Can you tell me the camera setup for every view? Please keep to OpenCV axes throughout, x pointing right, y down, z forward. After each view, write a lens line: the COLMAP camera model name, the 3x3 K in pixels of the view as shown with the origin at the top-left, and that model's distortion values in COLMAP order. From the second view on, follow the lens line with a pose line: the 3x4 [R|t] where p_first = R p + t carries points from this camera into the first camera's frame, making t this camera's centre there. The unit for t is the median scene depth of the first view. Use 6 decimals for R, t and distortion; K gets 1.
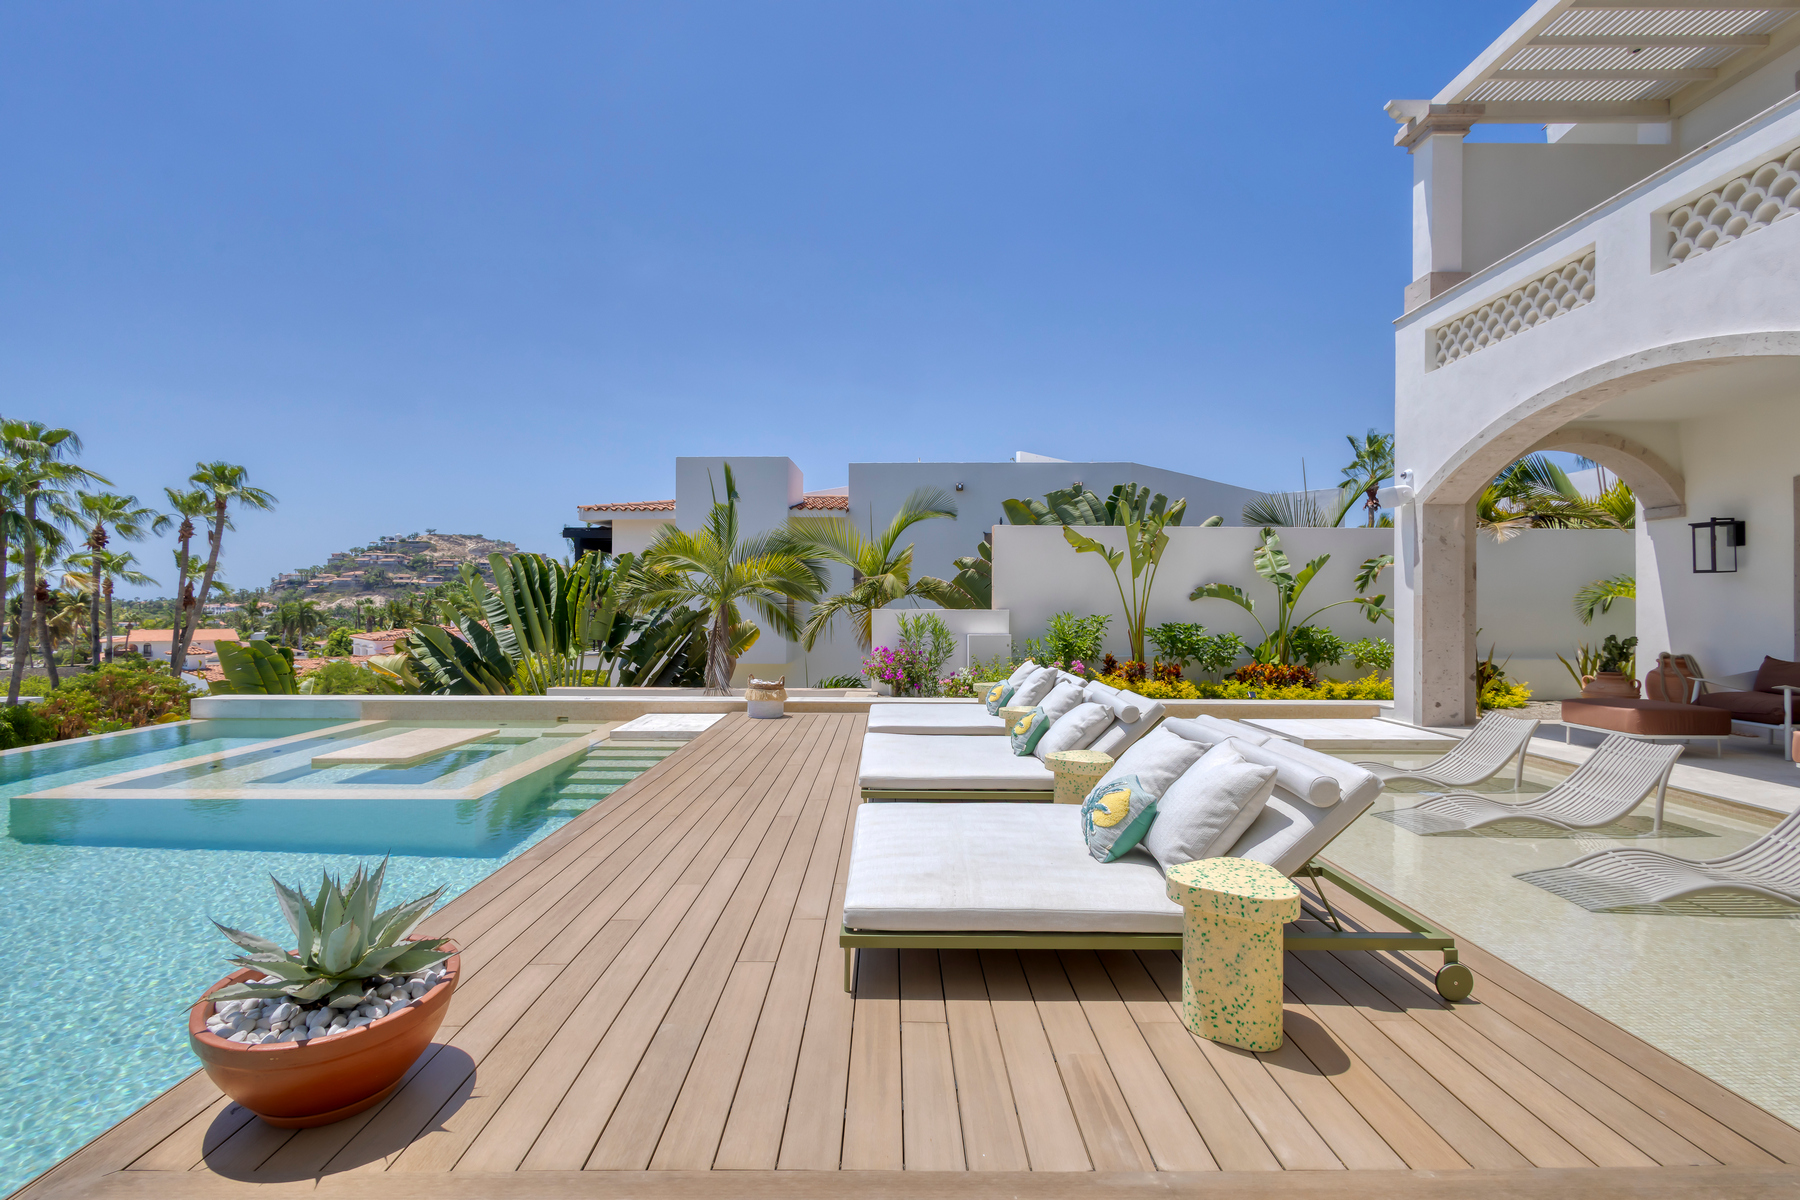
lens RADIAL K [[824.3, 0, 901.6], [0, 824.3, 603.1], [0, 0, 1]] dist [0.012275, -0.003087]
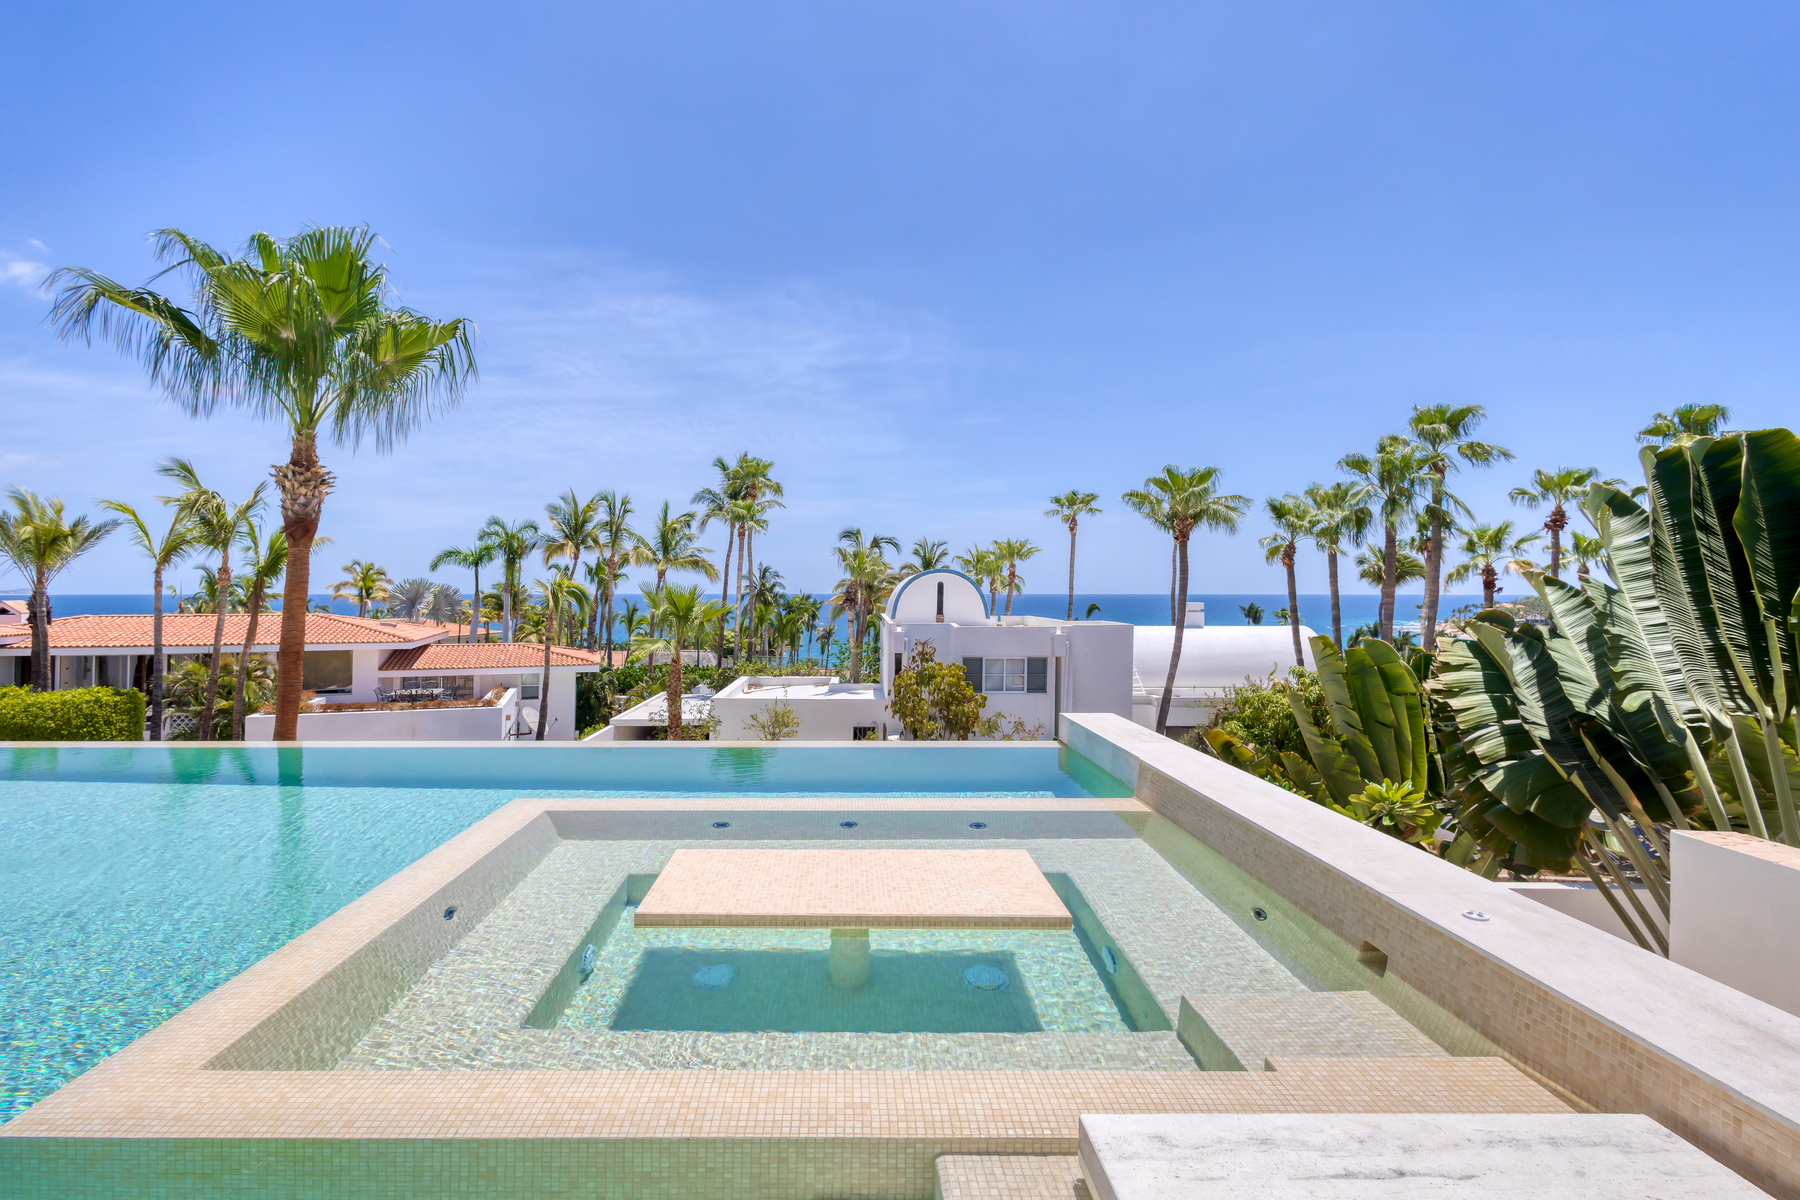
lens RADIAL K [[824.3, 0, 867.2], [0, 824.3, 587.6], [0, 0, 1]] dist [0.012275, -0.003087]
pose [[-0.007740, -0.011533, -0.999904, -0.121838], [0.000783, 0.999933, -0.011539, 0.012539], [0.999970, -0.000872, -0.007731, 0.619259]]
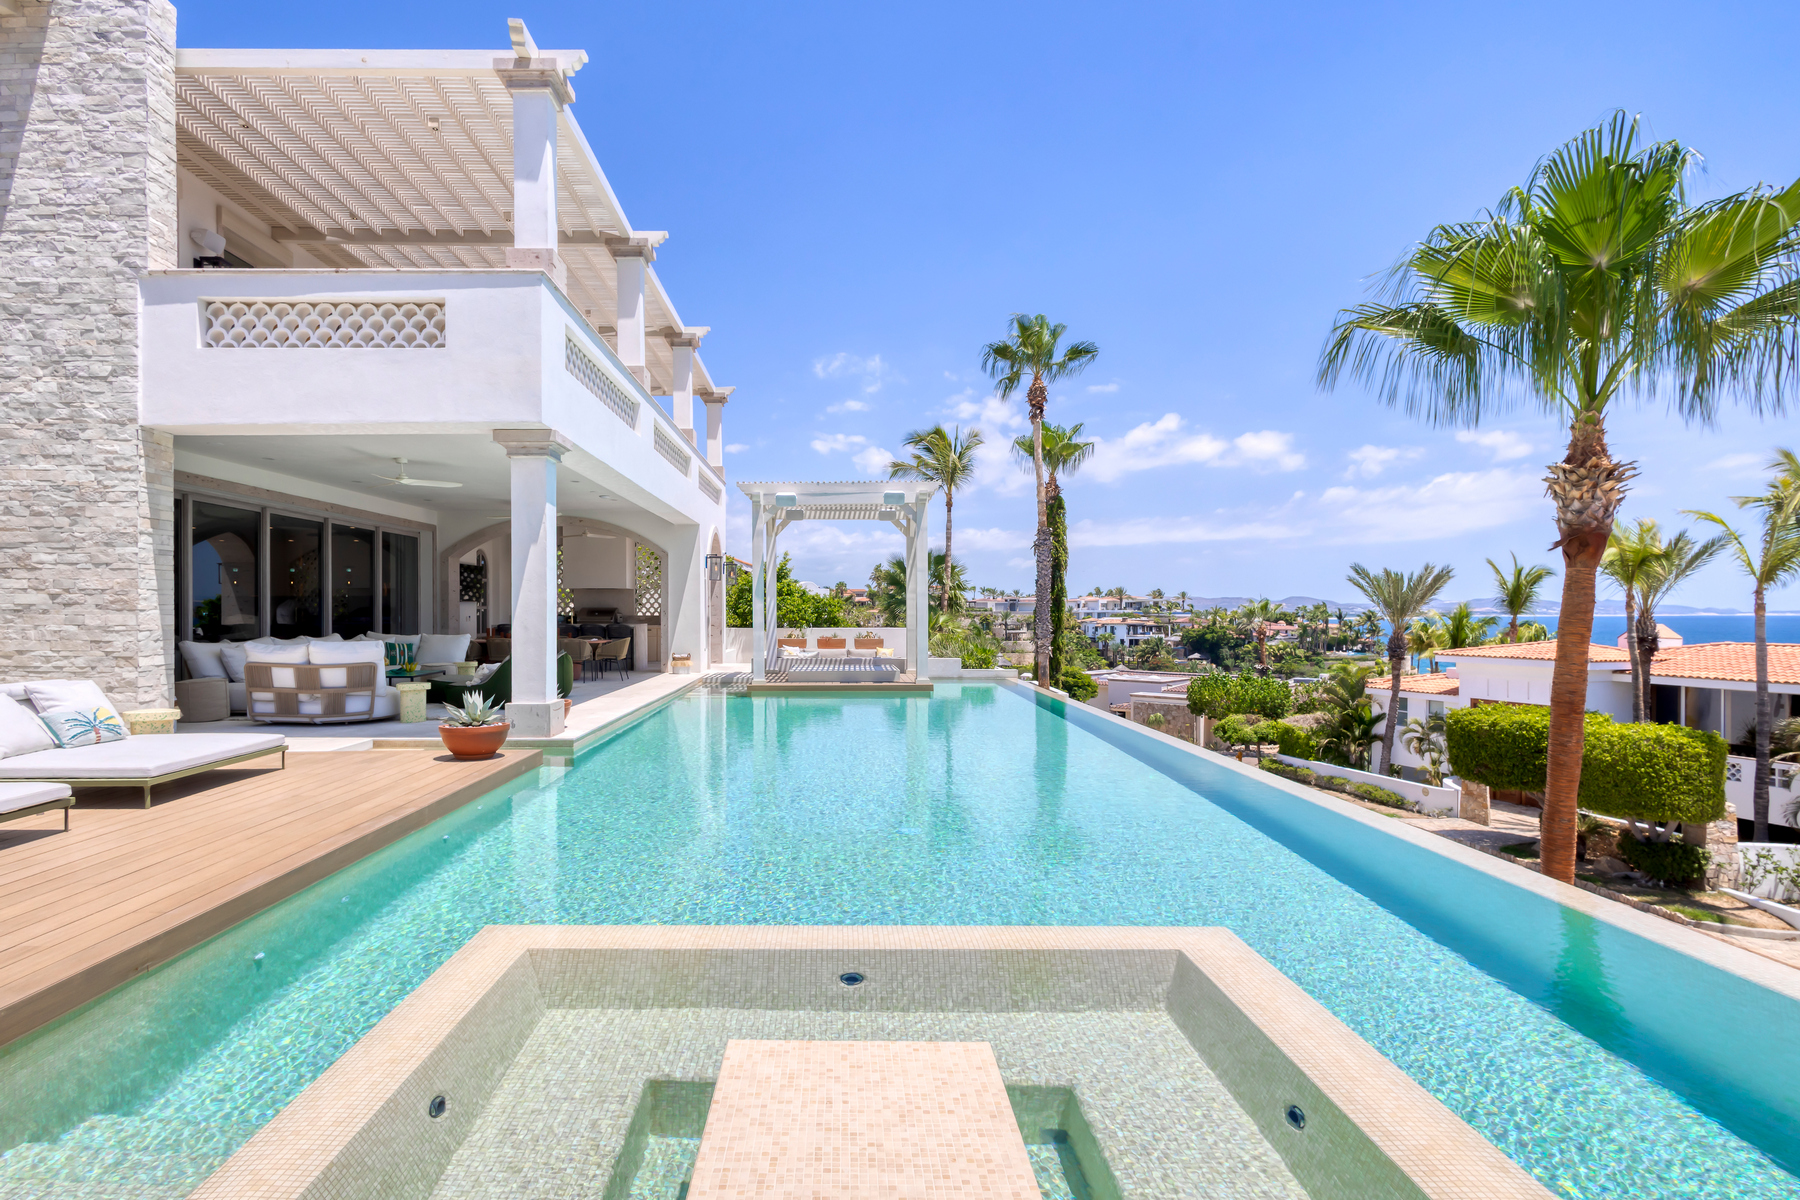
lens RADIAL K [[912.0, 0, 834.7], [0, 912.0, 614.6], [0, 0, 1]] dist [0.011263, -0.005363]
pose [[-0.999173, -0.005824, 0.040237, -0.396654], [-0.005736, 0.999981, 0.002303, 0.000379], [-0.040250, 0.002070, -0.999188, 0.762825]]
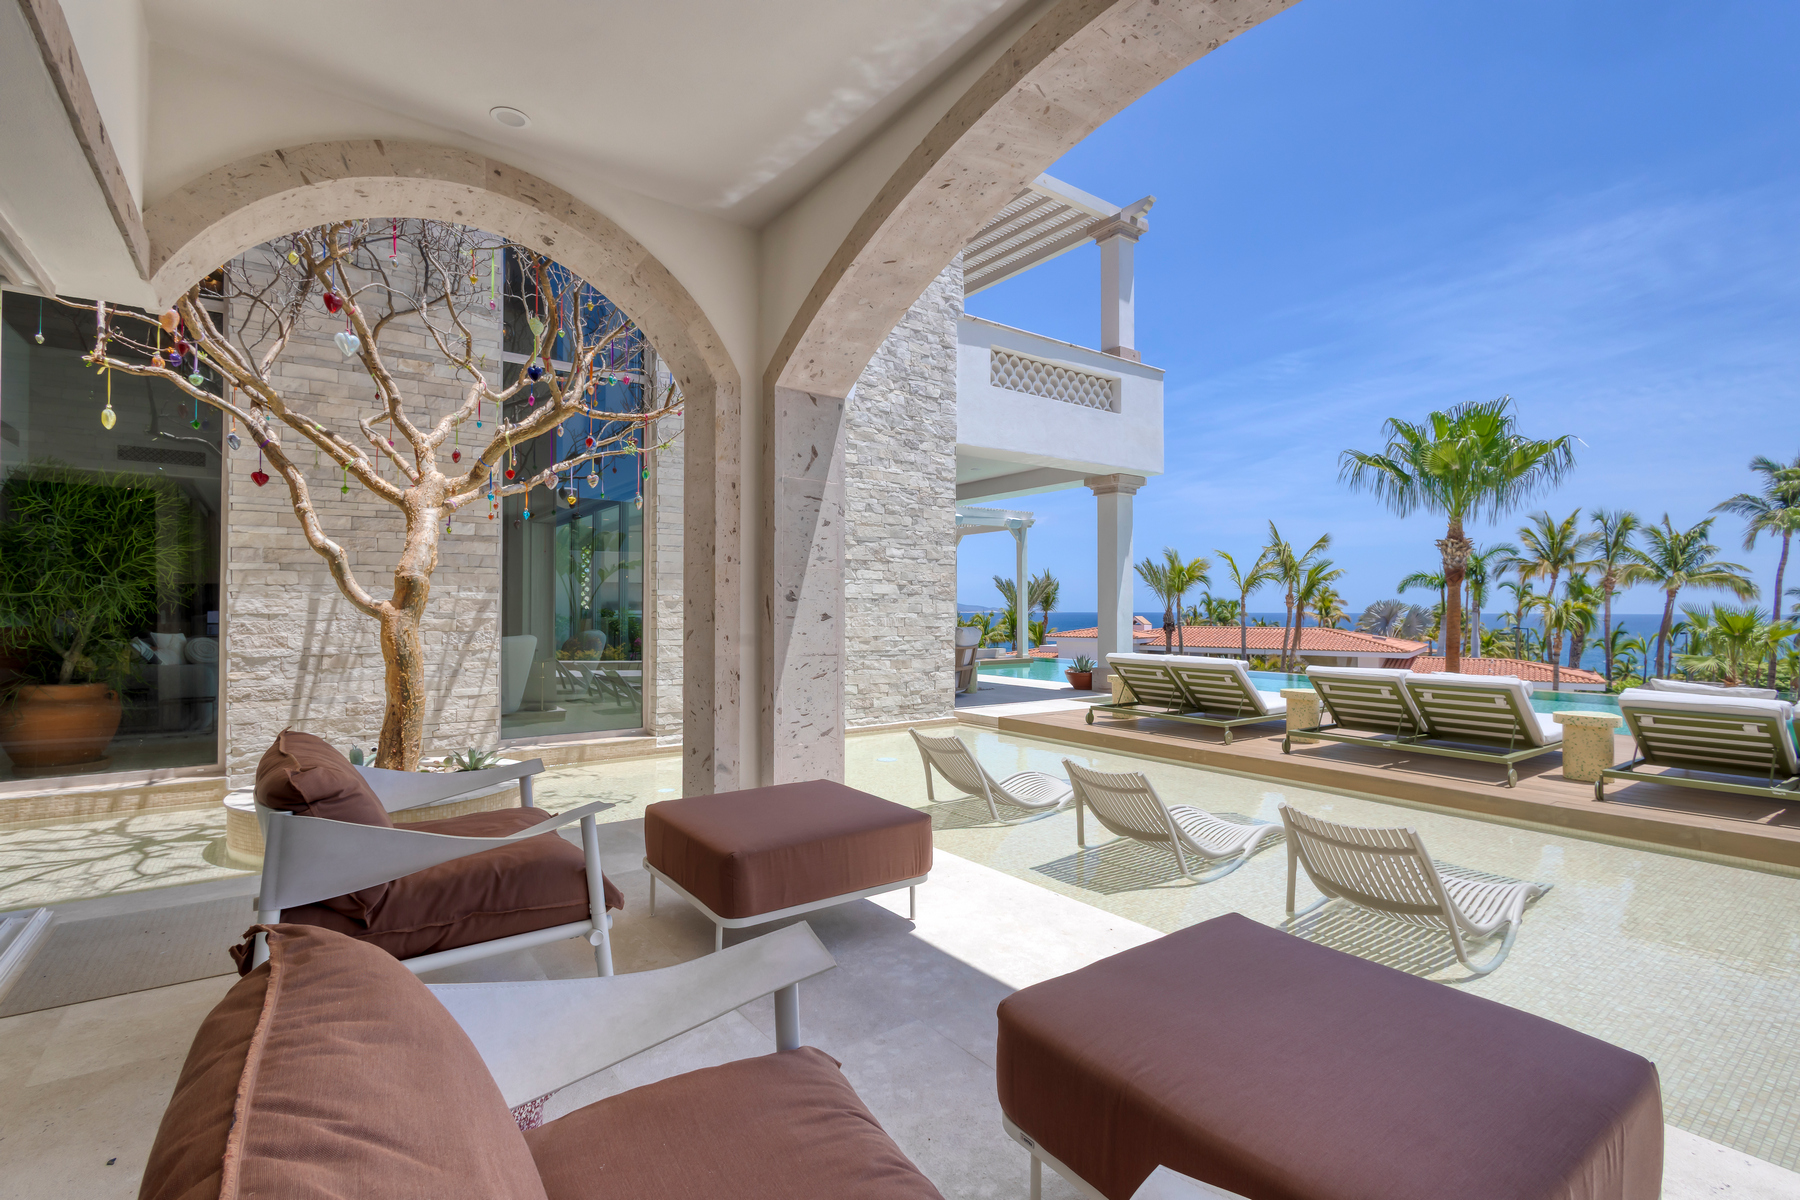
lens RADIAL K [[824.3, 0, 902.9], [0, 824.3, 601.2], [0, 0, 1]] dist [0.012275, -0.003087]
pose [[-0.822838, -0.013297, -0.568120, 0.569720], [-0.005332, 0.999863, -0.015679, 0.013723], [0.568251, -0.009873, -0.822796, 0.671522]]
